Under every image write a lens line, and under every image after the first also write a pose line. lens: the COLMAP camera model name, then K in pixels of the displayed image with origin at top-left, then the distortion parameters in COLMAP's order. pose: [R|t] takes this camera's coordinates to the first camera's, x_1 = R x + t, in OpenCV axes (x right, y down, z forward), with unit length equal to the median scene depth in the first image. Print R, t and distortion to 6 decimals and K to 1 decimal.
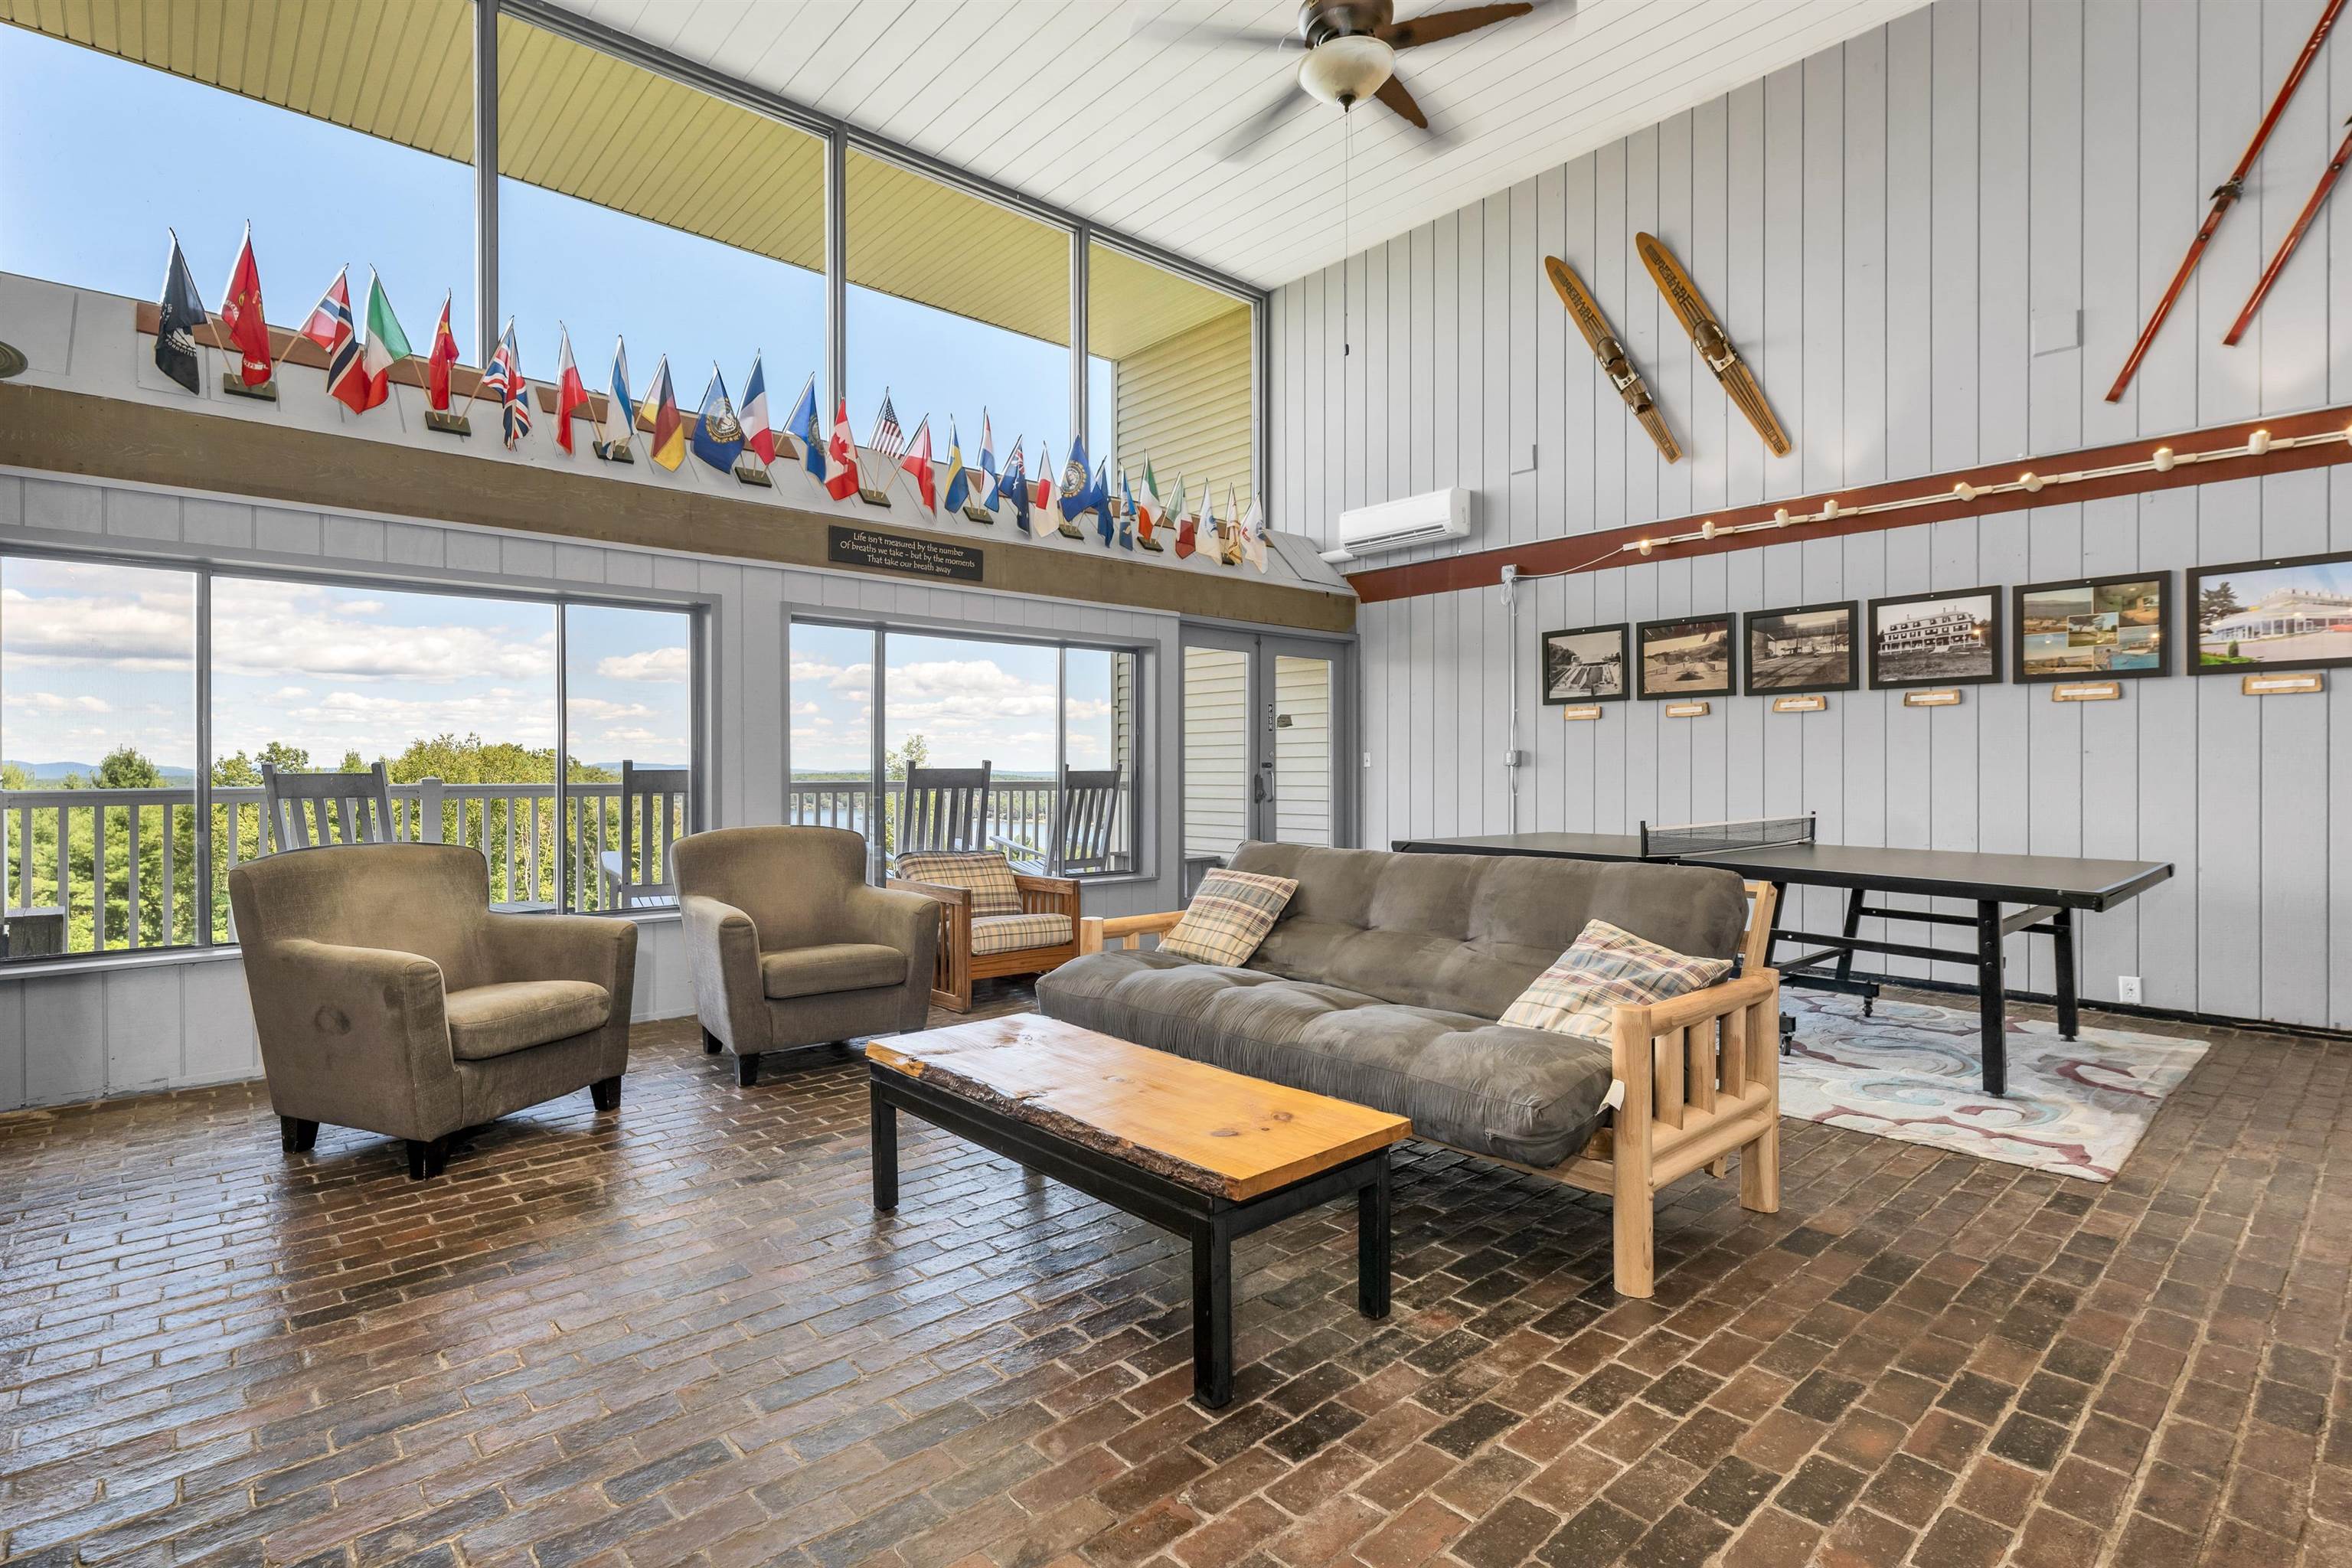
lens RADIAL K [[1130.7, 0, 1174.1], [0, 1130.7, 773.9], [0, 0, 1]] dist [-0.002369, -0.000359]
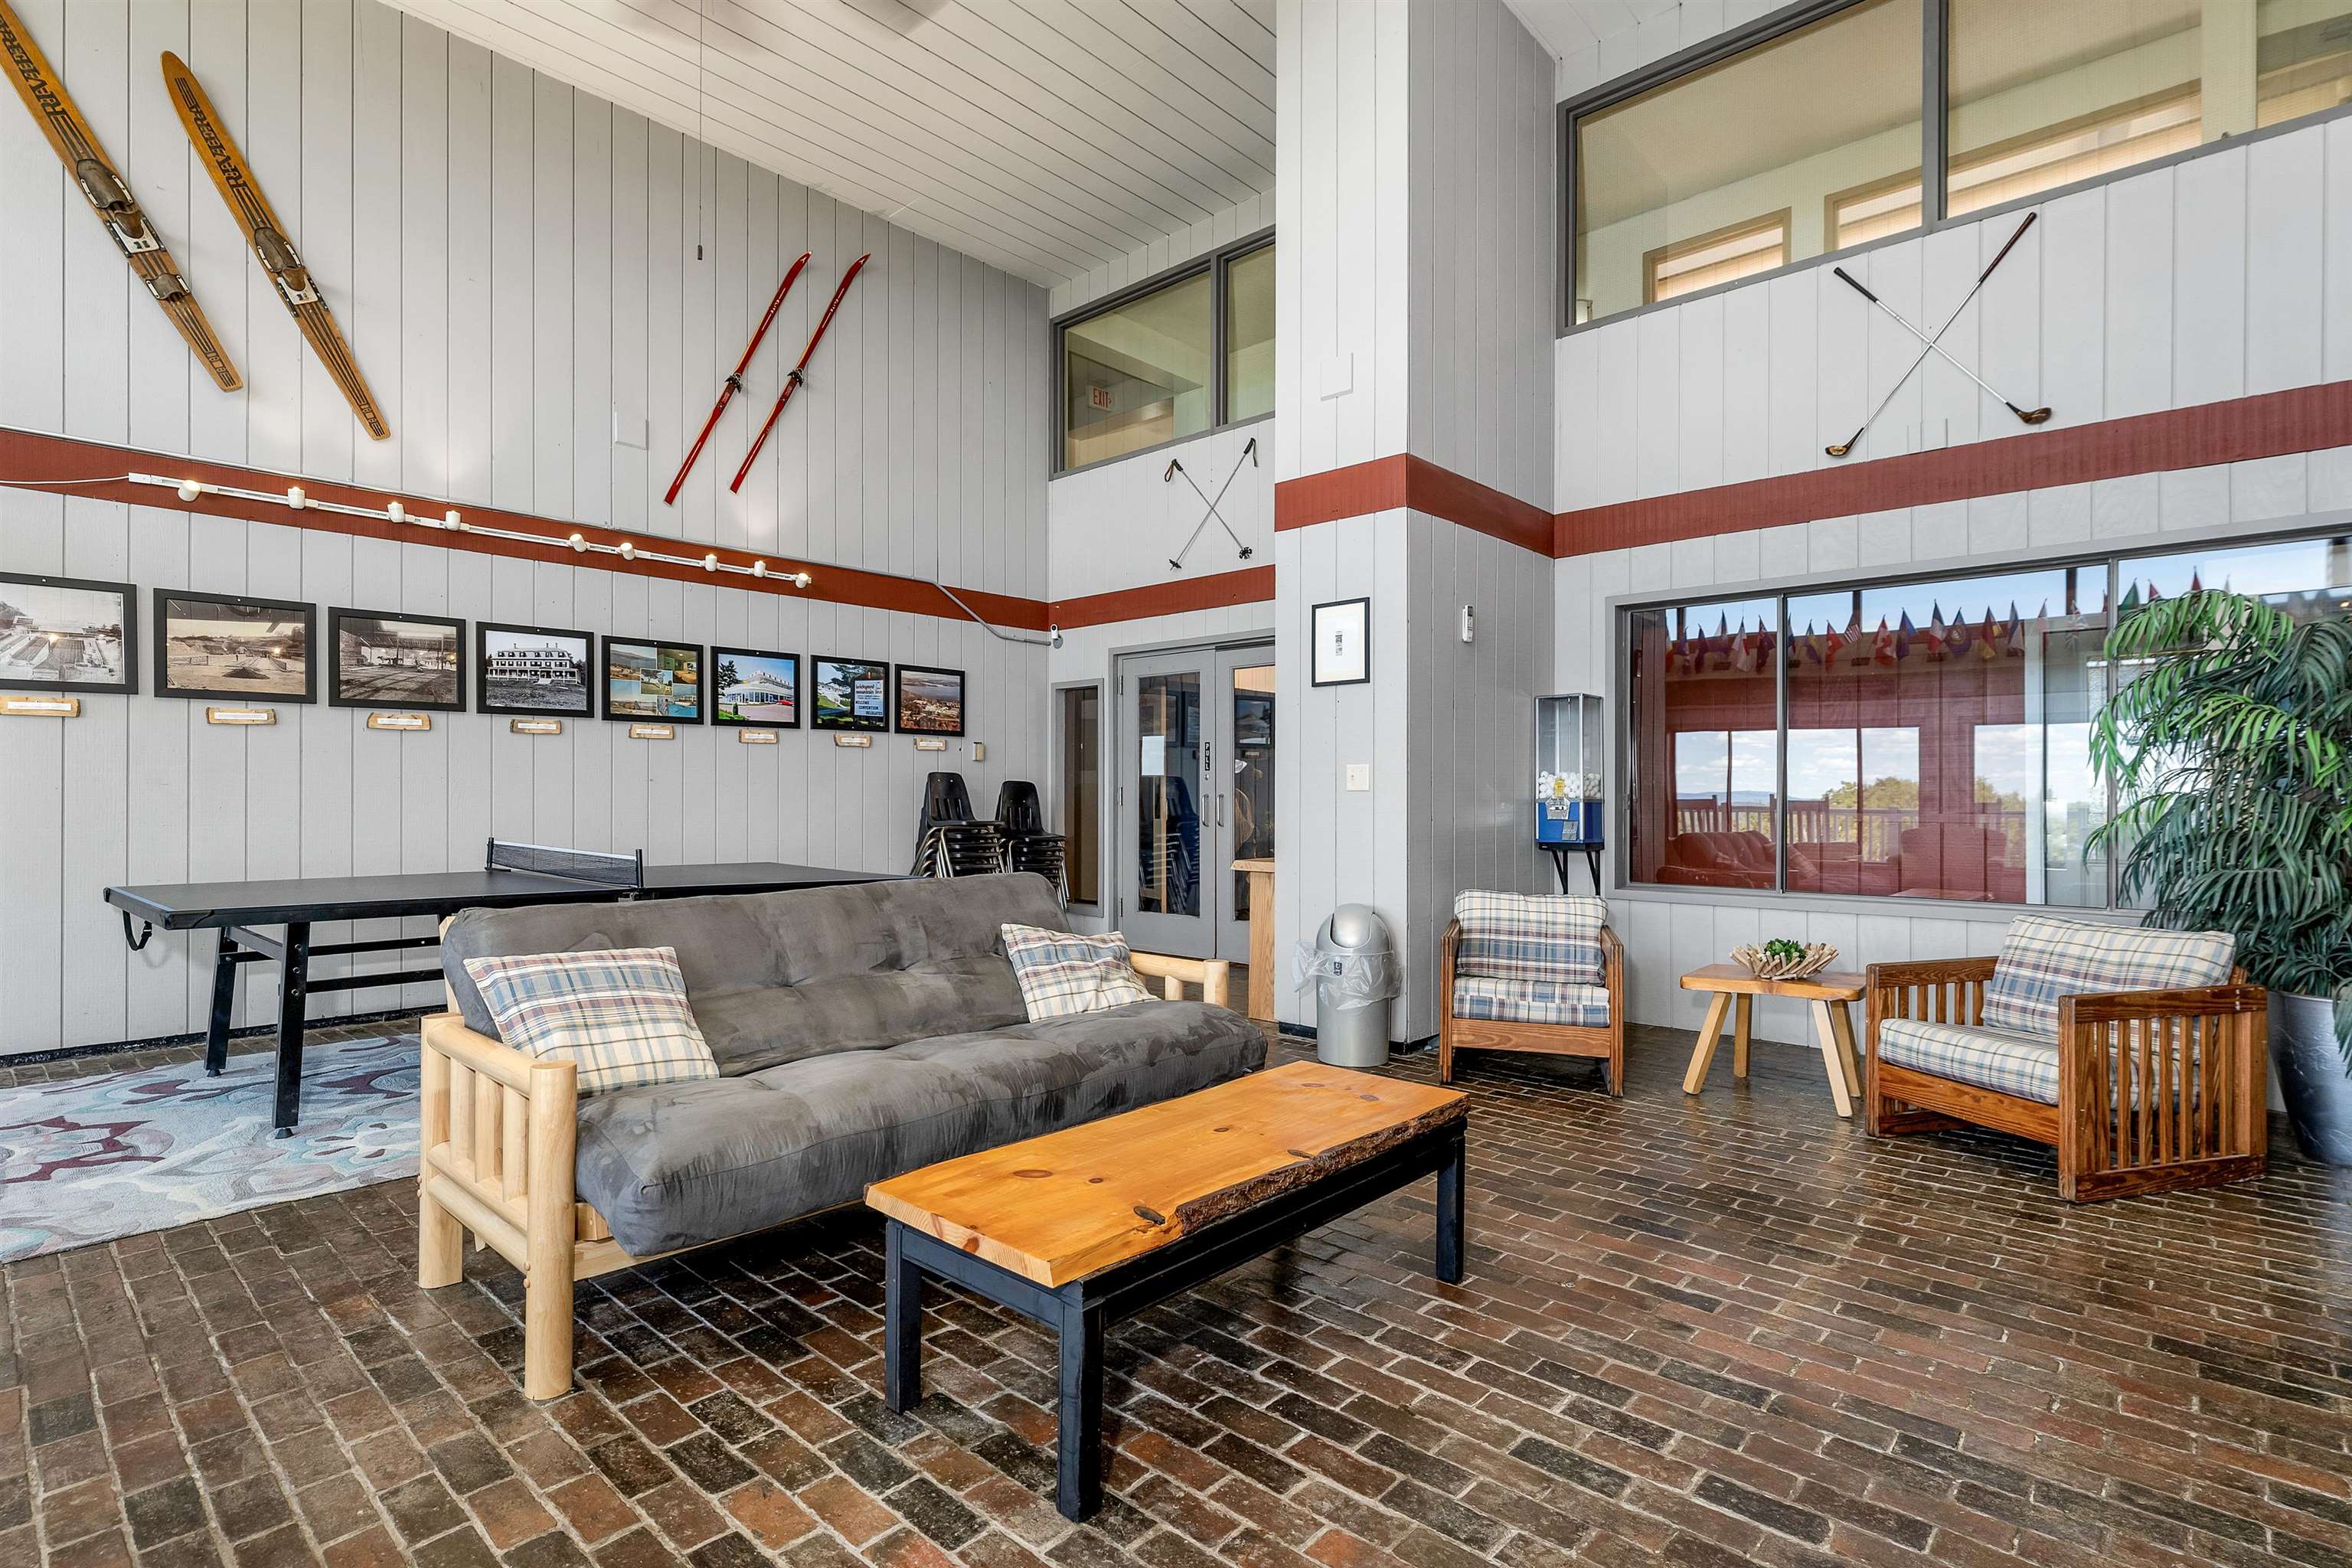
lens RADIAL K [[1130.7, 0, 1173.6], [0, 1130.7, 795.3], [0, 0, 1]] dist [-0.002369, -0.000359]
pose [[-0.099298, -0.000245, 0.995058, -0.422724], [-0.000358, 1.000000, 0.000211, -0.002848], [-0.995058, -0.000335, -0.099298, 0.488372]]
